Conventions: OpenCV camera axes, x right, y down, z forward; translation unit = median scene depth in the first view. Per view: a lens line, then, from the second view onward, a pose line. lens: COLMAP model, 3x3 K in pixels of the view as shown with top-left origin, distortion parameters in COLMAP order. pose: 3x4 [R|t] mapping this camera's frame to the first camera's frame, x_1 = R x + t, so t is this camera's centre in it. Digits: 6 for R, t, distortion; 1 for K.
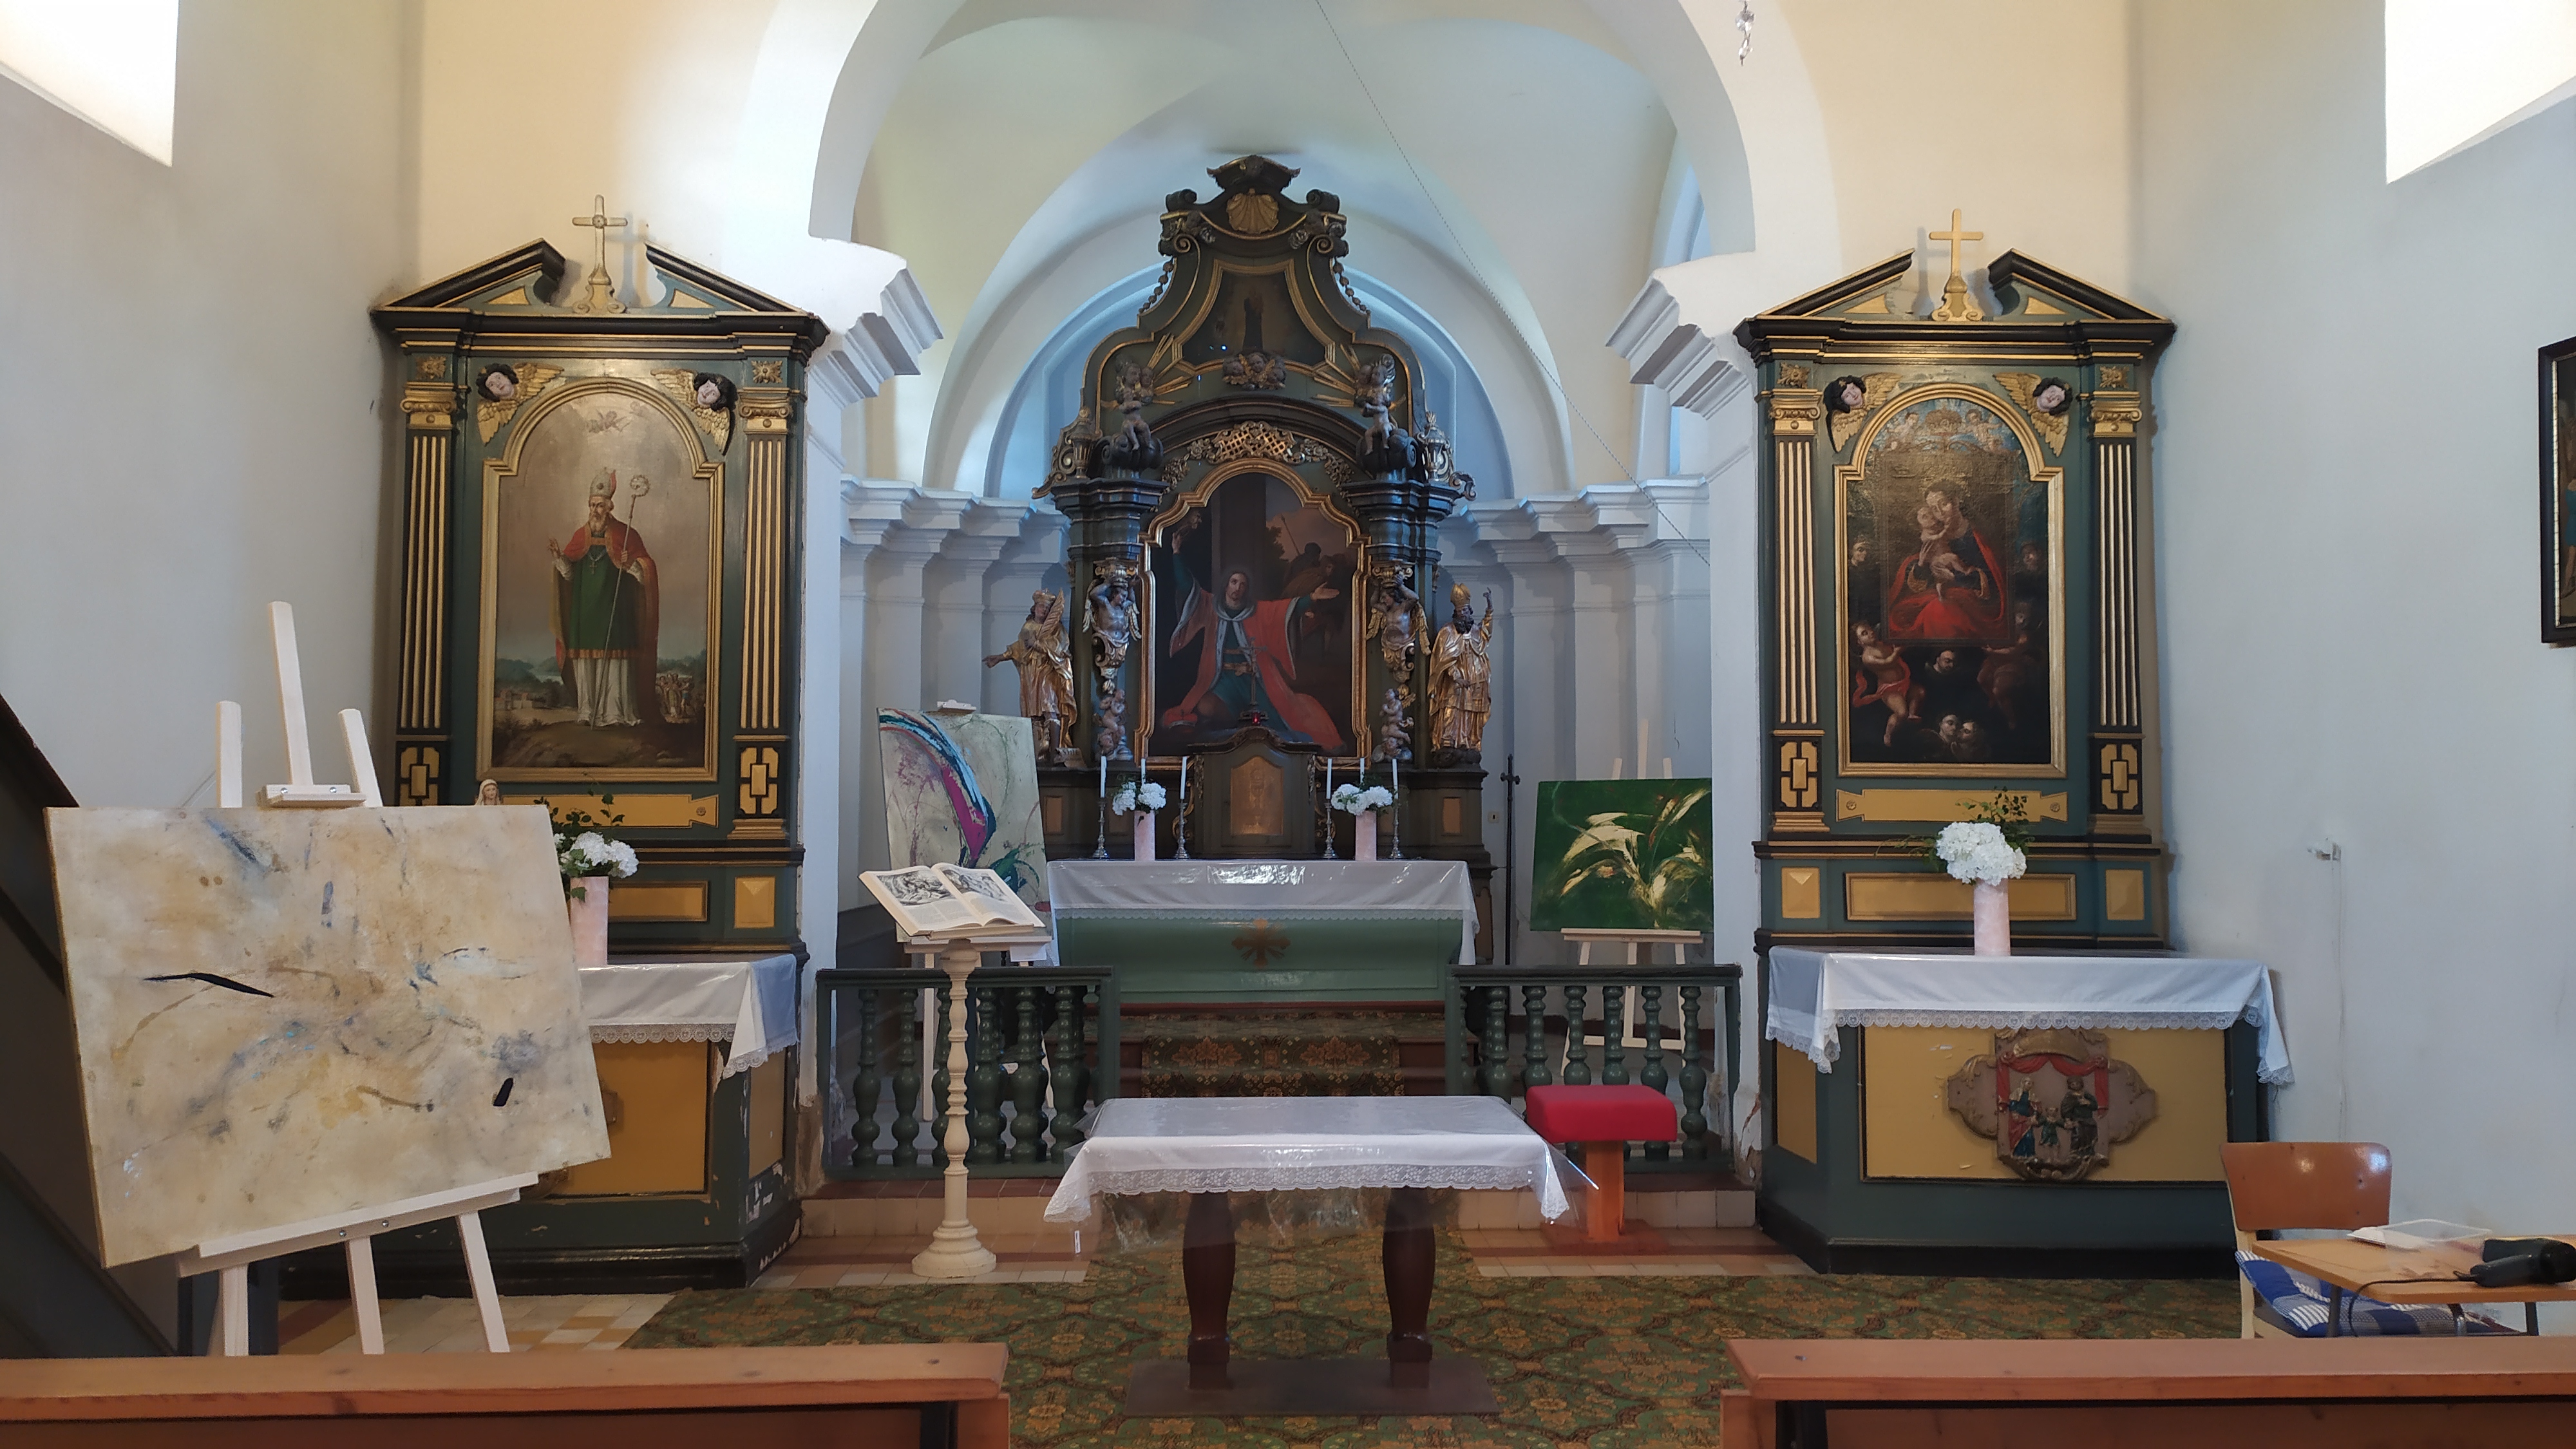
lens RADIAL K [[1905.7, 0, 1288.0], [0, 1905.7, 724.5], [0, 0, 1]] dist [0.040928, -0.000349]
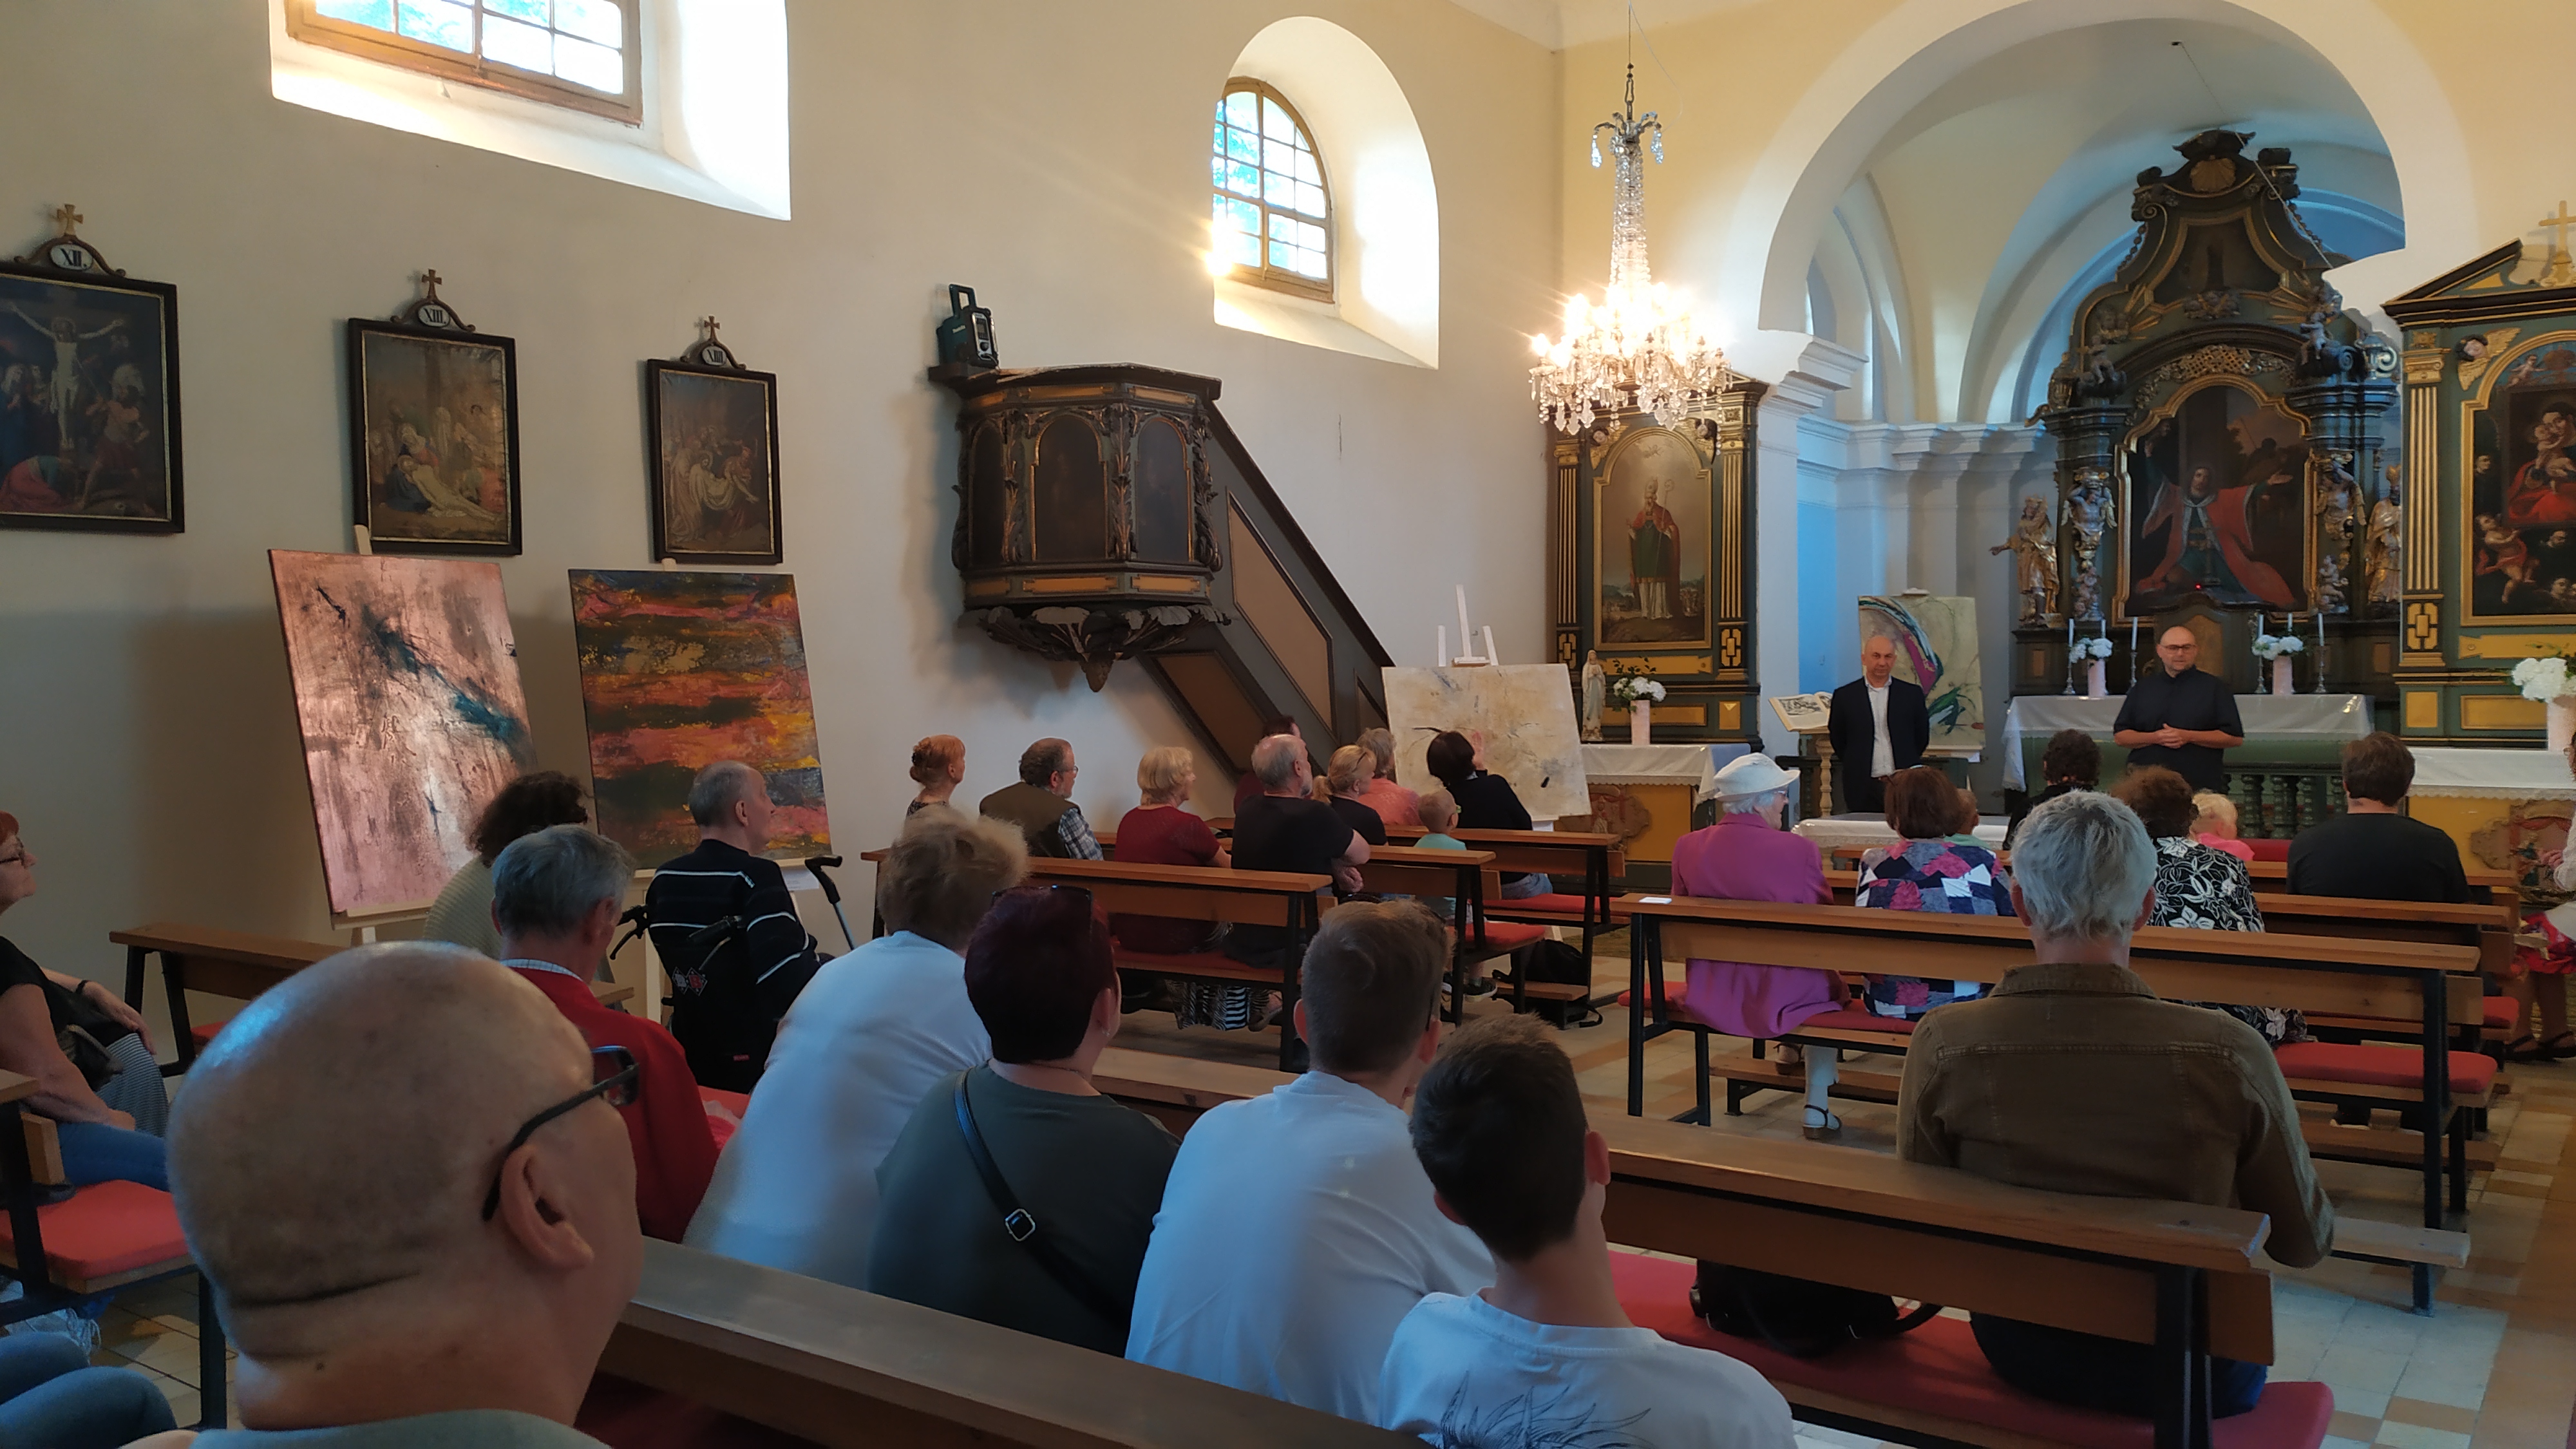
lens RADIAL K [[1905.7, 0, 1288.0], [0, 1905.7, 724.5], [0, 0, 1]] dist [0.040928, -0.000349]
pose [[0.782456, 0.003744, -0.622695, 0.323899], [0.043750, 0.997180, 0.060971, -0.016320], [0.621168, -0.074950, 0.780085, -0.415439]]
